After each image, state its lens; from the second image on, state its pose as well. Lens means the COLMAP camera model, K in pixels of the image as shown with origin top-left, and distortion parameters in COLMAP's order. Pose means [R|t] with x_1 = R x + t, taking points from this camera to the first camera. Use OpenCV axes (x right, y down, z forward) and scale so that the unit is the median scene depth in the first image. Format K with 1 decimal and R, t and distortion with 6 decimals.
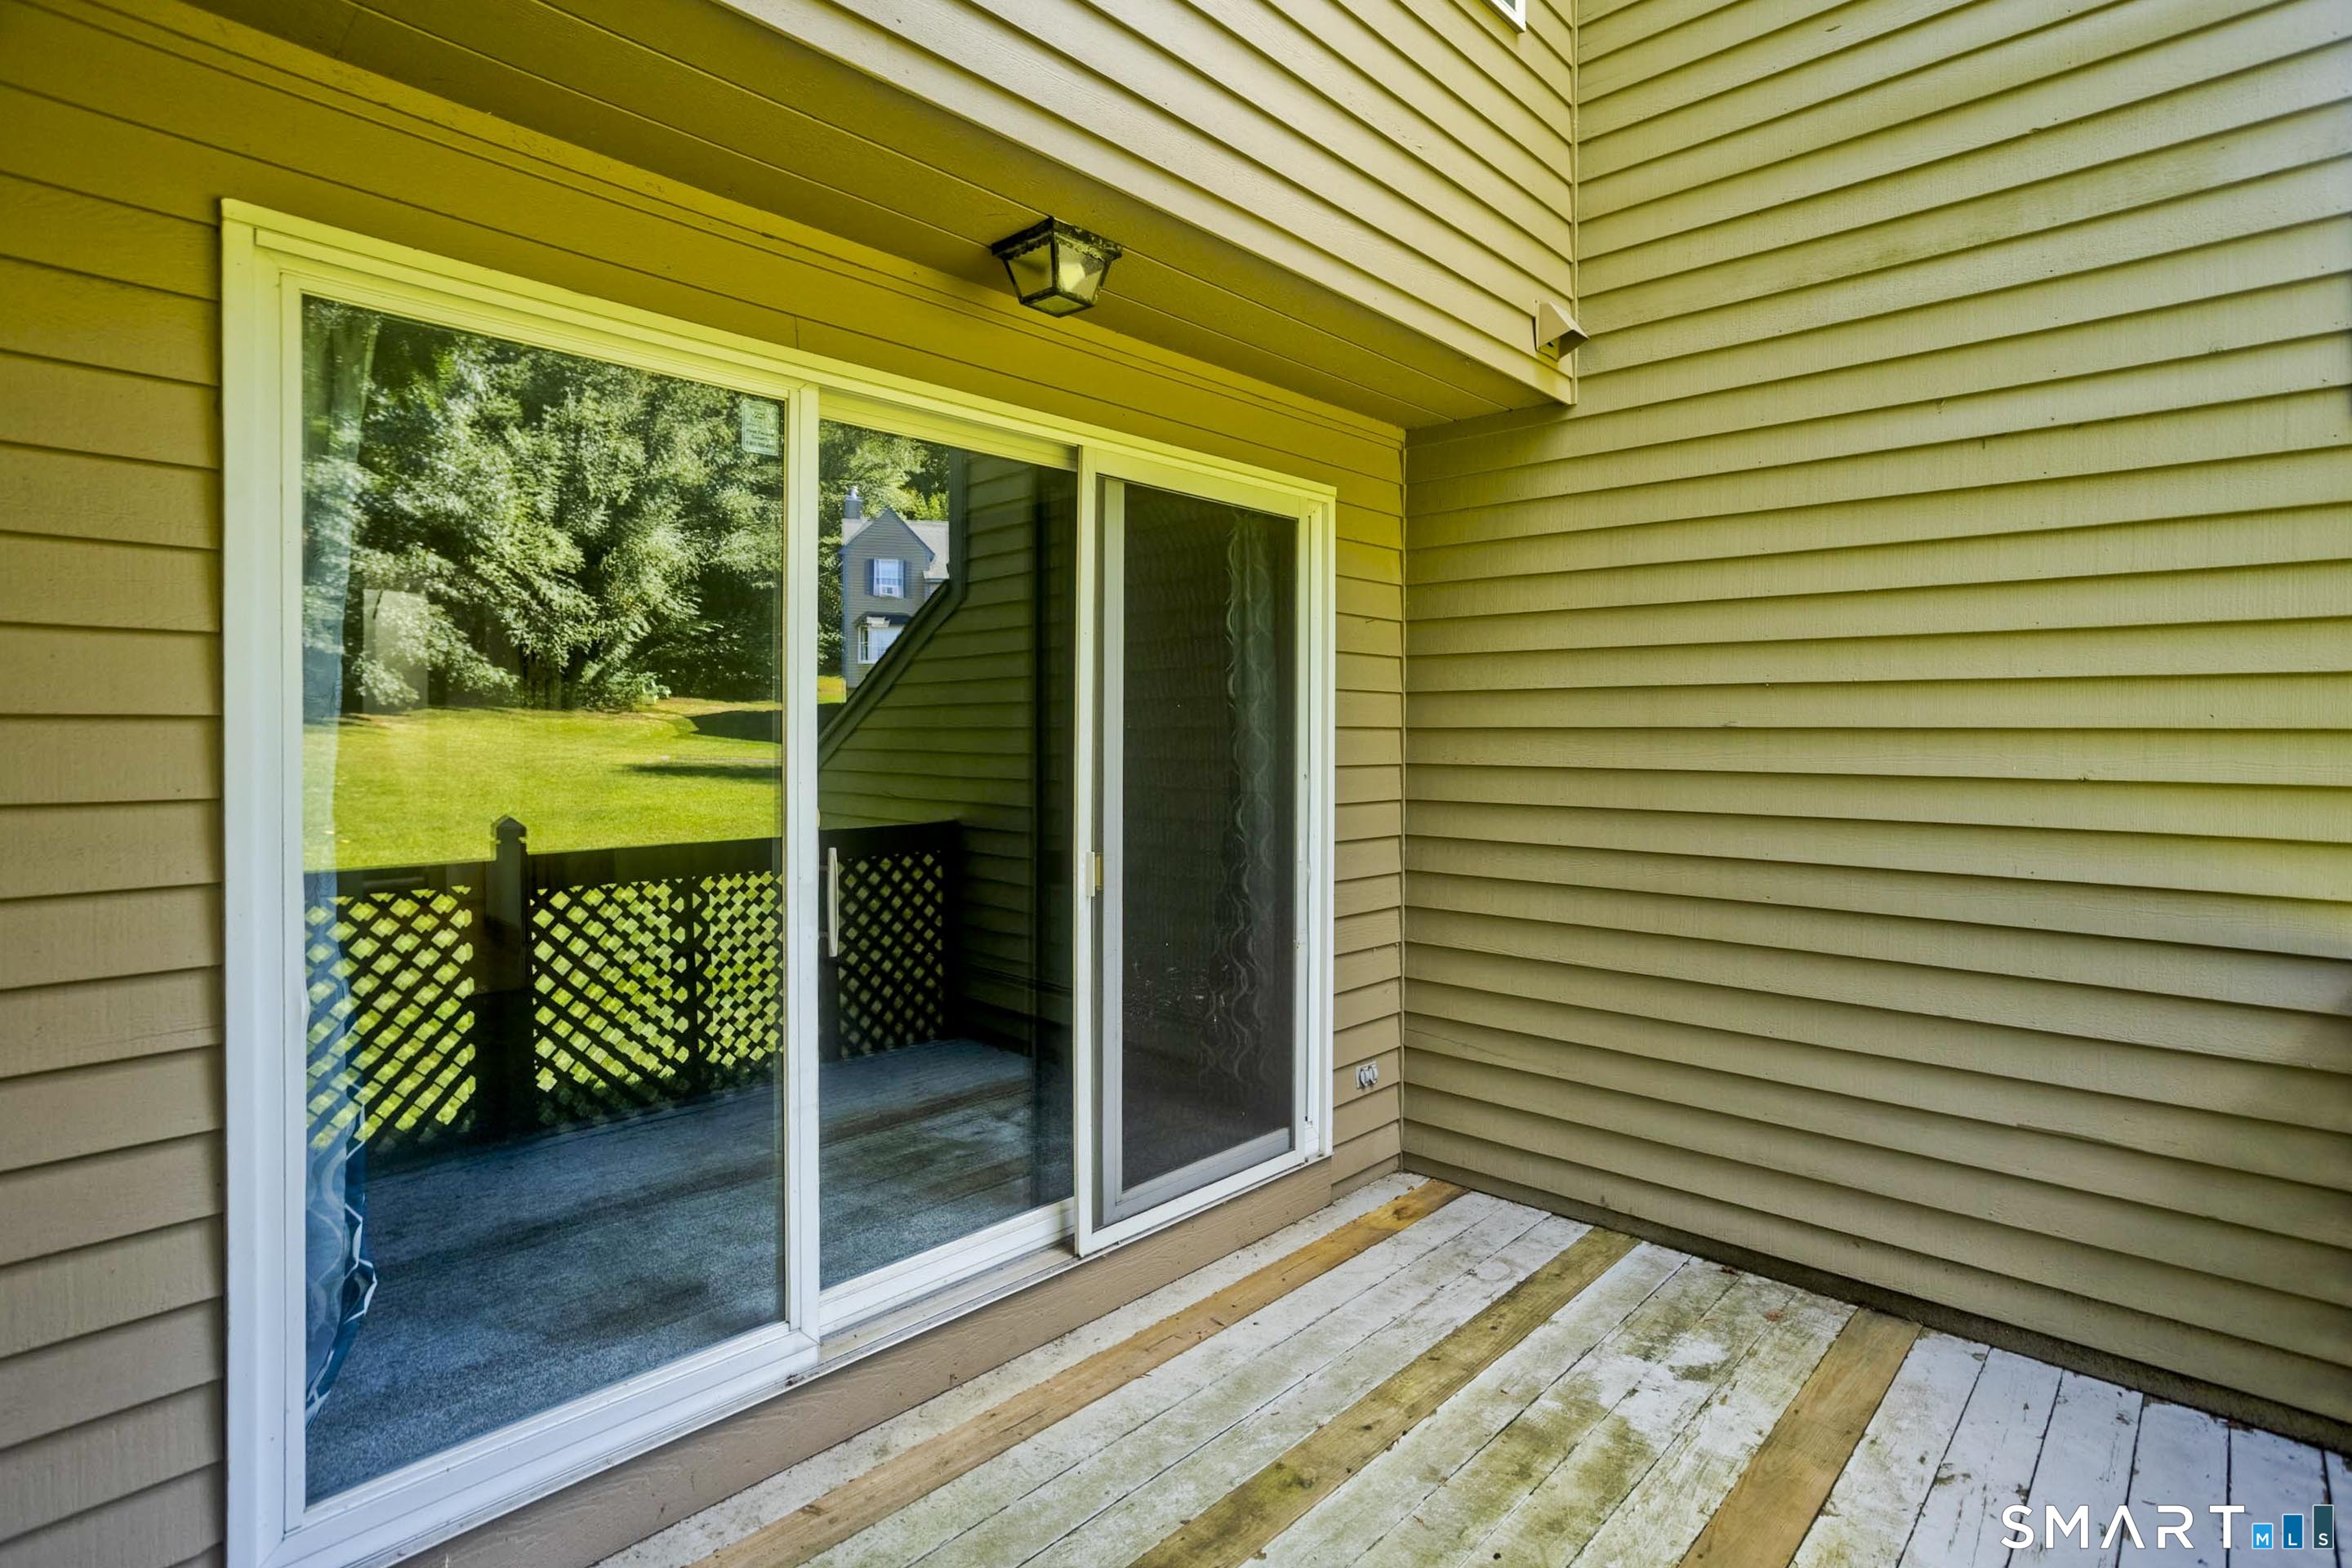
lens RADIAL K [[1179.6, 0, 1183.6], [0, 1179.6, 766.5], [0, 0, 1]] dist [-0.001498, 0.002171]
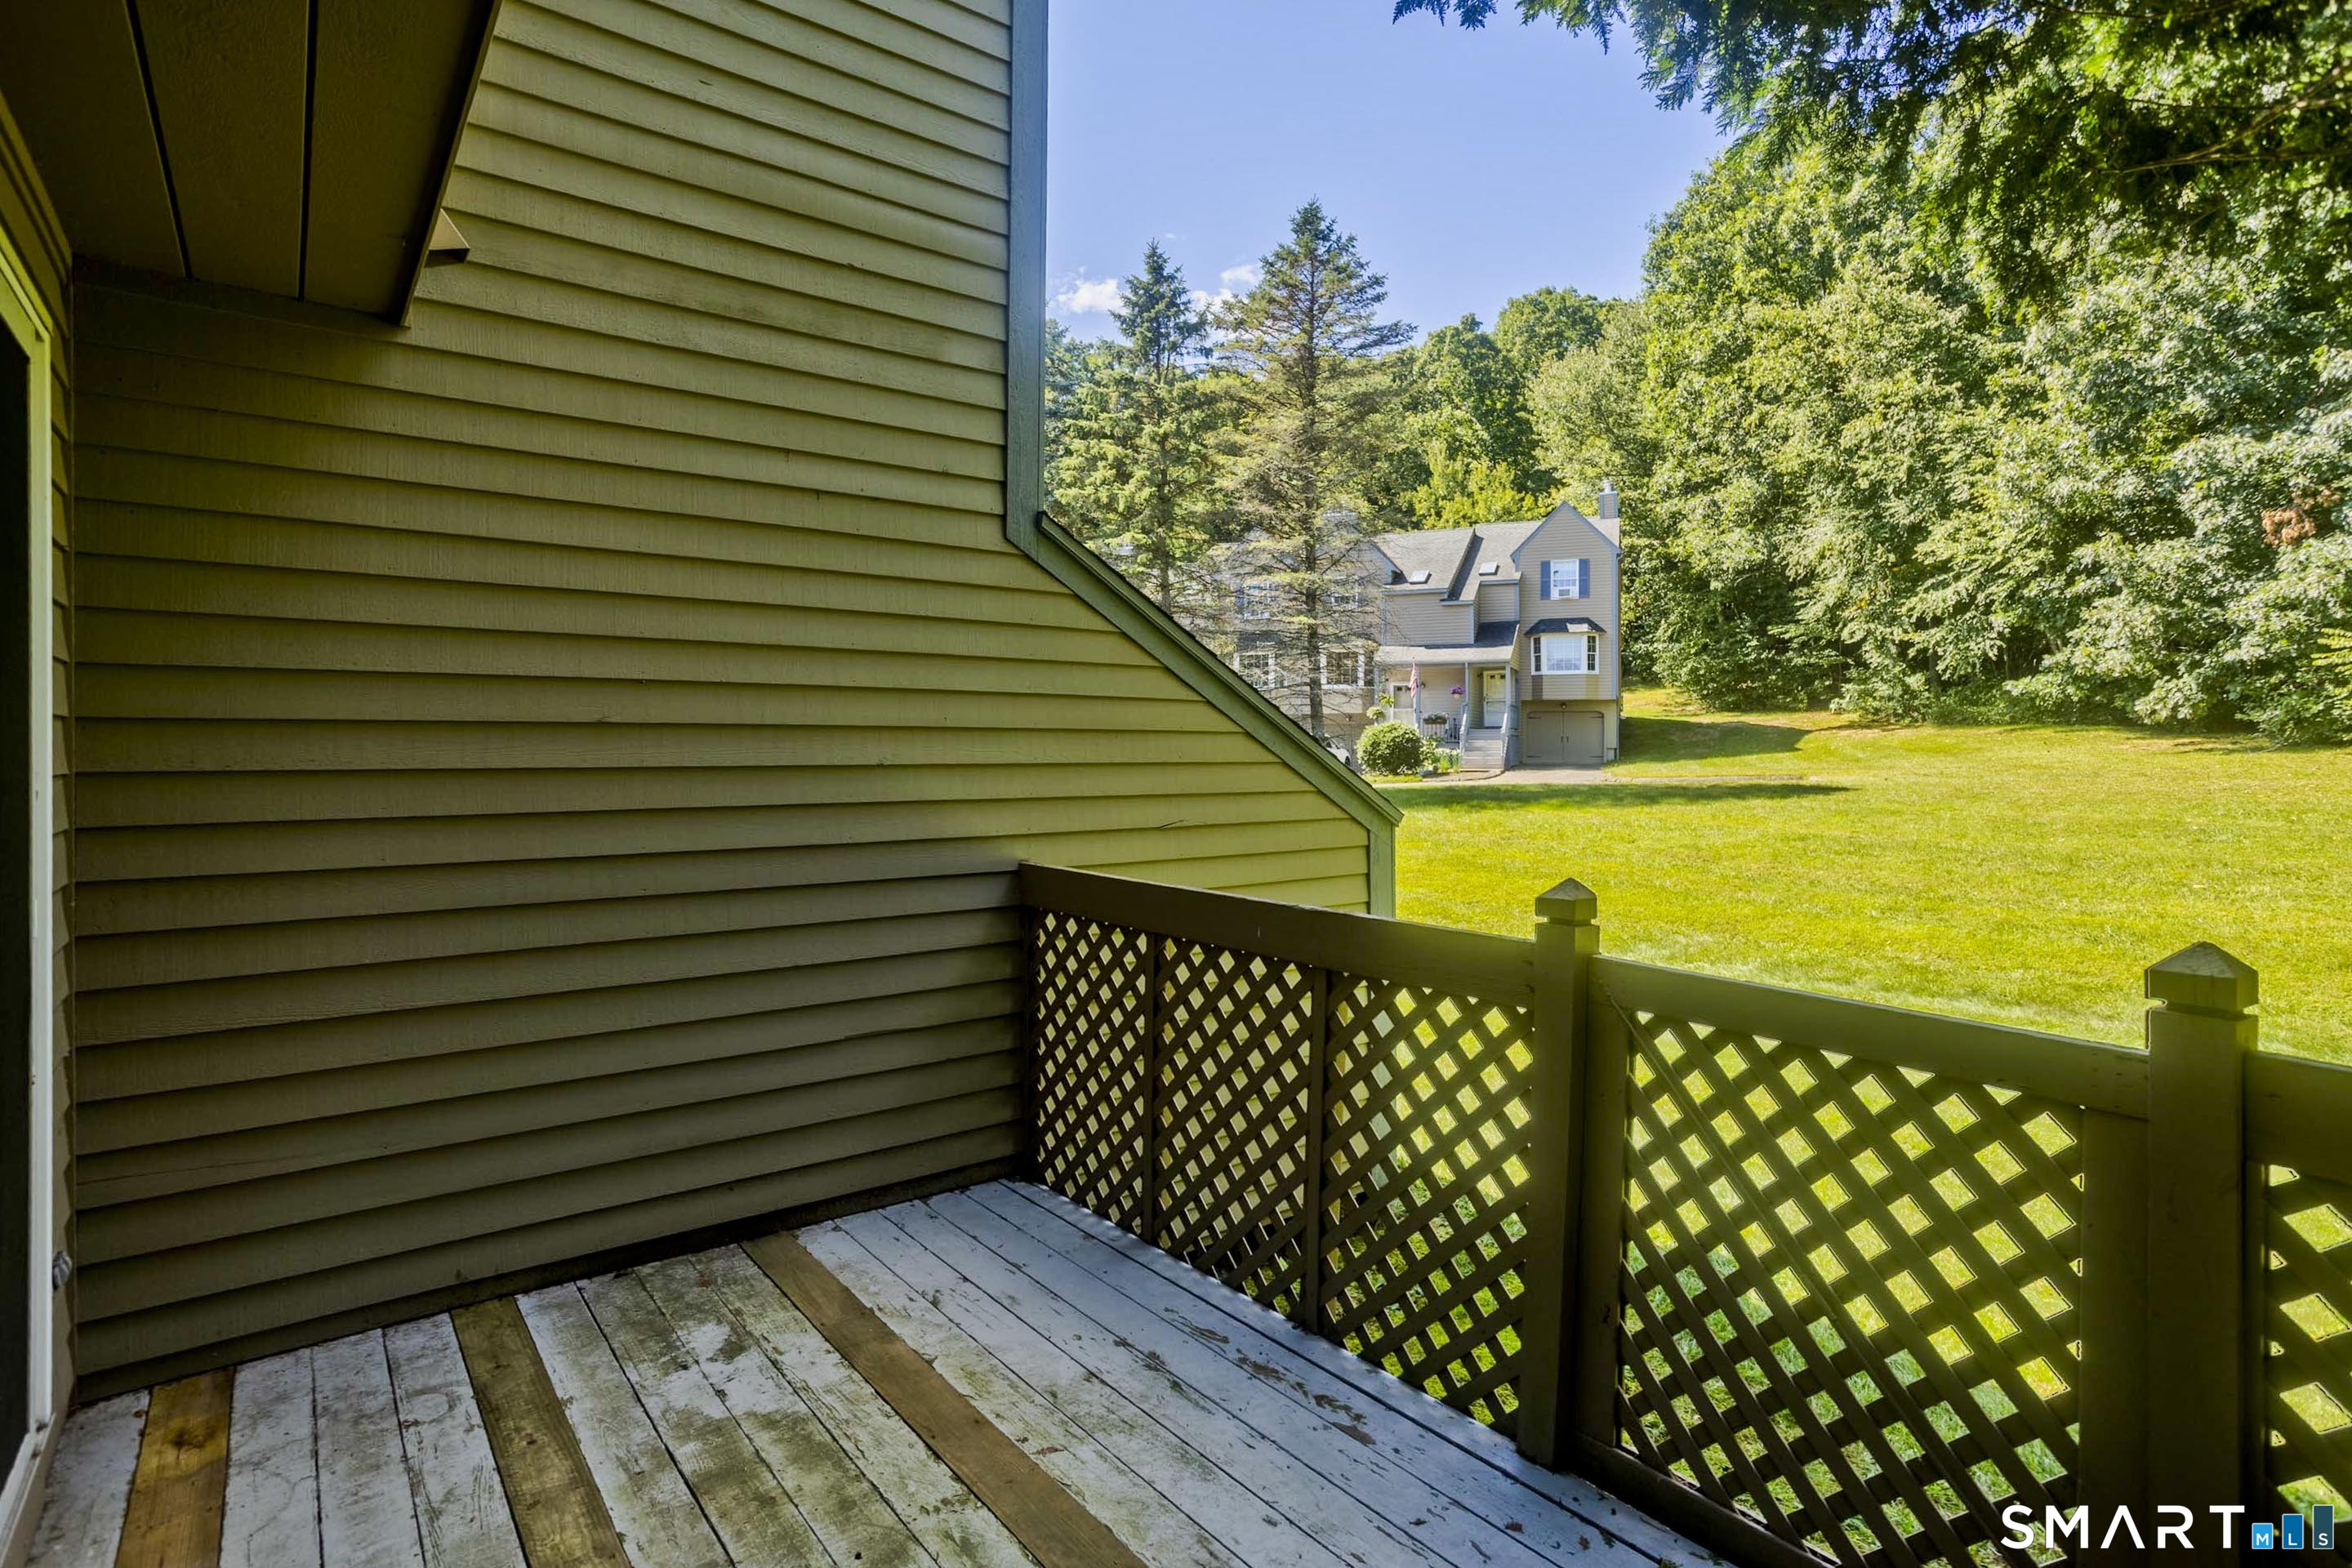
lens RADIAL K [[1179.6, 0, 1183.0], [0, 1179.6, 771.5], [0, 0, 1]] dist [-0.001498, 0.002171]
pose [[0.174127, -0.025048, 0.984405, -0.474530], [0.030120, 0.999344, 0.020100, 0.002073], [-0.984262, 0.026151, 0.174768, 0.403351]]
